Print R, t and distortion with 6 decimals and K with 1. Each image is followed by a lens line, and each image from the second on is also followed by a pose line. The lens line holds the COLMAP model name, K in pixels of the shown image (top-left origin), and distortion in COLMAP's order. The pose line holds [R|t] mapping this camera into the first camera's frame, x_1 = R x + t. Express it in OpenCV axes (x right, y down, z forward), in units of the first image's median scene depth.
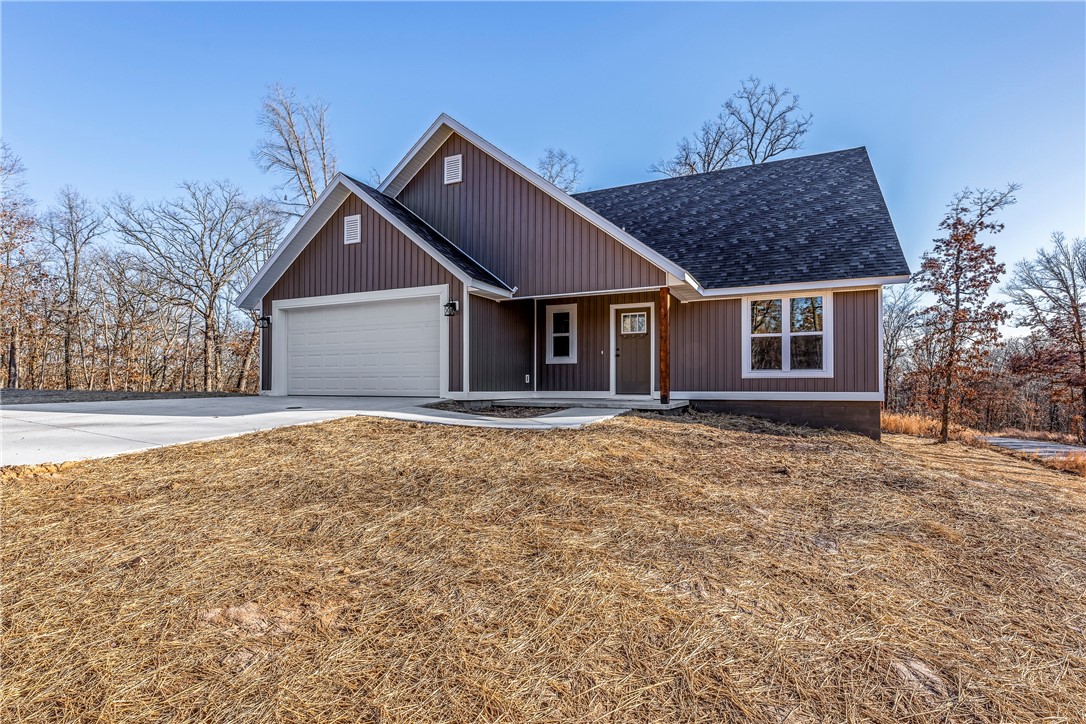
lens RADIAL K [[464.5, 0, 543.0], [0, 464.5, 362.0], [0, 0, 1]] dist [0.018086, 0.000142]
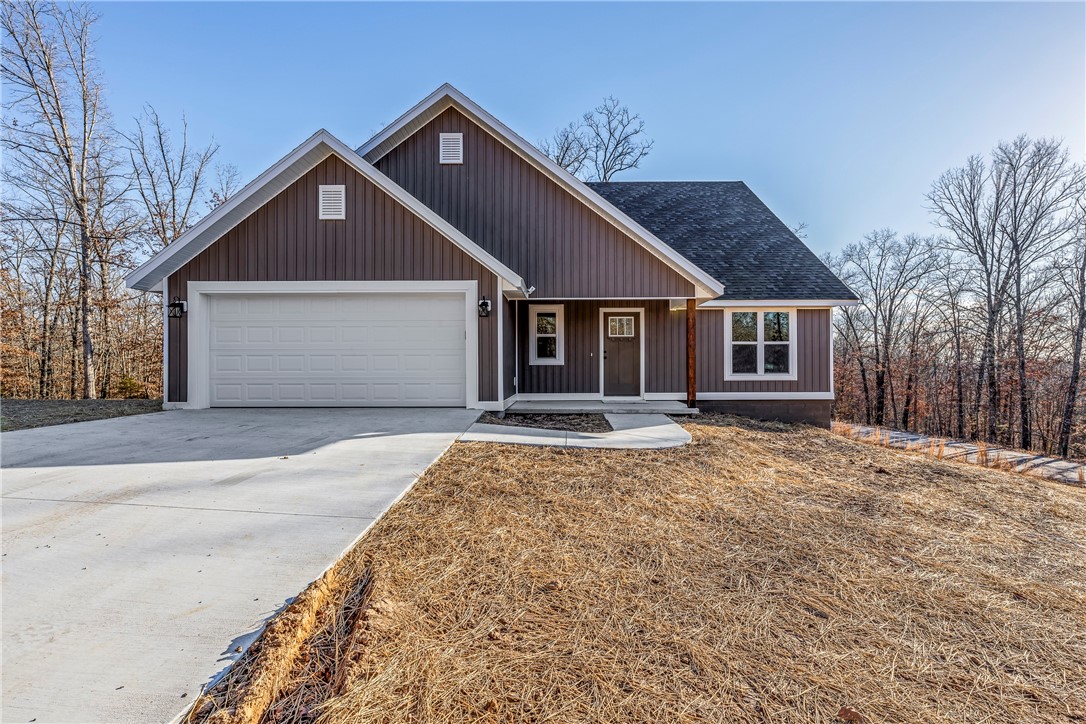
lens RADIAL K [[458.3, 0, 543.0], [0, 458.3, 362.0], [0, 0, 1]] dist [0.000877, 0.000174]
pose [[0.932317, 0.000815, 0.361641, -0.356195], [-0.011366, 0.999569, 0.027049, -0.032652], [-0.361463, -0.029329, 0.931925, 0.116423]]
